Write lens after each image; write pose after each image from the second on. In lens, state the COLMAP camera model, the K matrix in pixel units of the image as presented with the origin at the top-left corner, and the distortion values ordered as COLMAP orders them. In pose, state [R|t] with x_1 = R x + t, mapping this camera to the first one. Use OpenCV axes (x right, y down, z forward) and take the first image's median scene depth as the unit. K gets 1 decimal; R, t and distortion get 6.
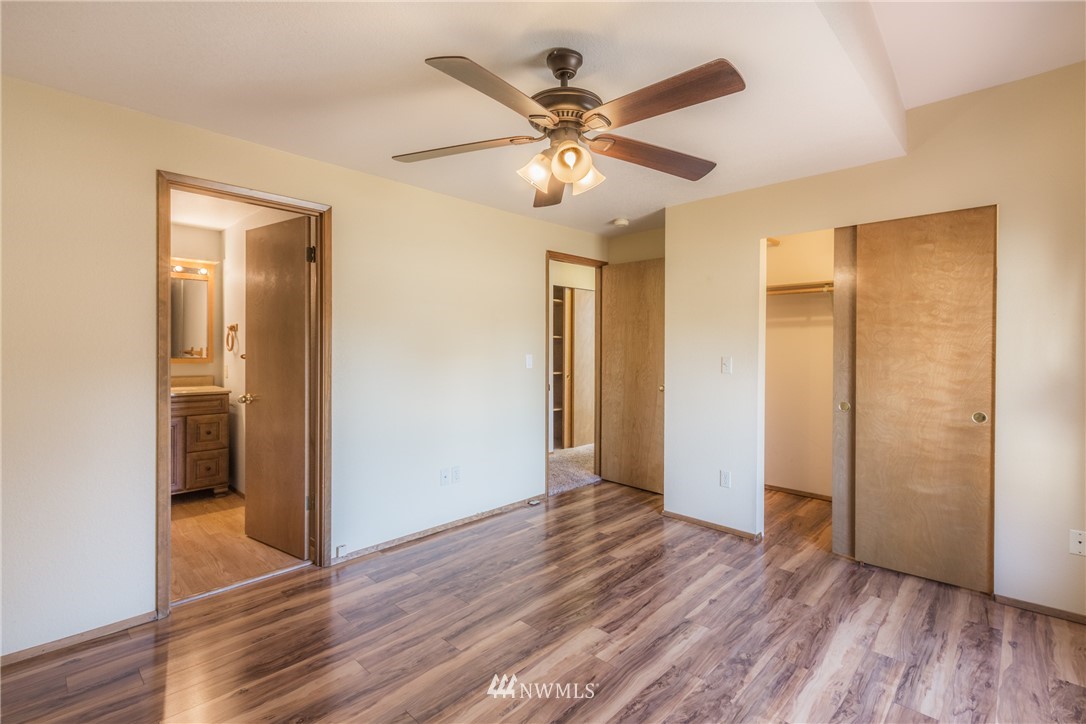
lens RADIAL K [[494.2, 0, 543.0], [0, 494.2, 337.1], [0, 0, 1]] dist [0.000145, -0.000001]
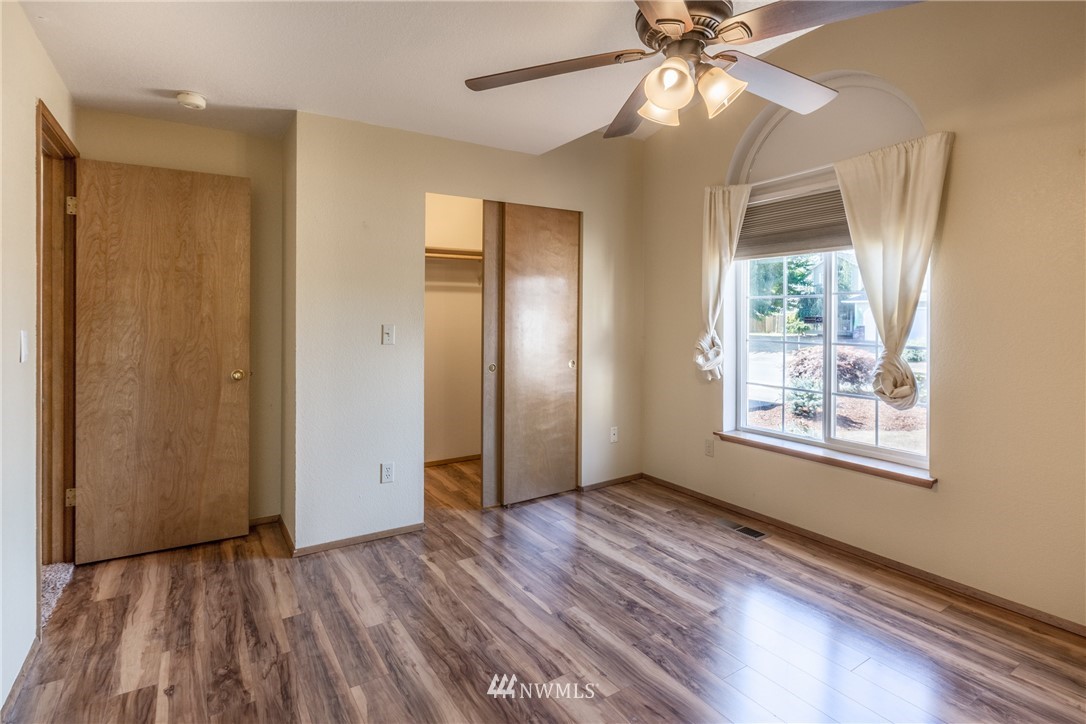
lens RADIAL K [[554.5, 0, 544.8], [0, 554.5, 312.3], [0, 0, 1]] dist [0.000529, 0.000157]
pose [[0.222667, 0.004242, 0.974885, -0.535535], [-0.017173, 0.999852, -0.000428, 0.017639], [-0.974743, -0.016647, 0.222707, 0.612833]]
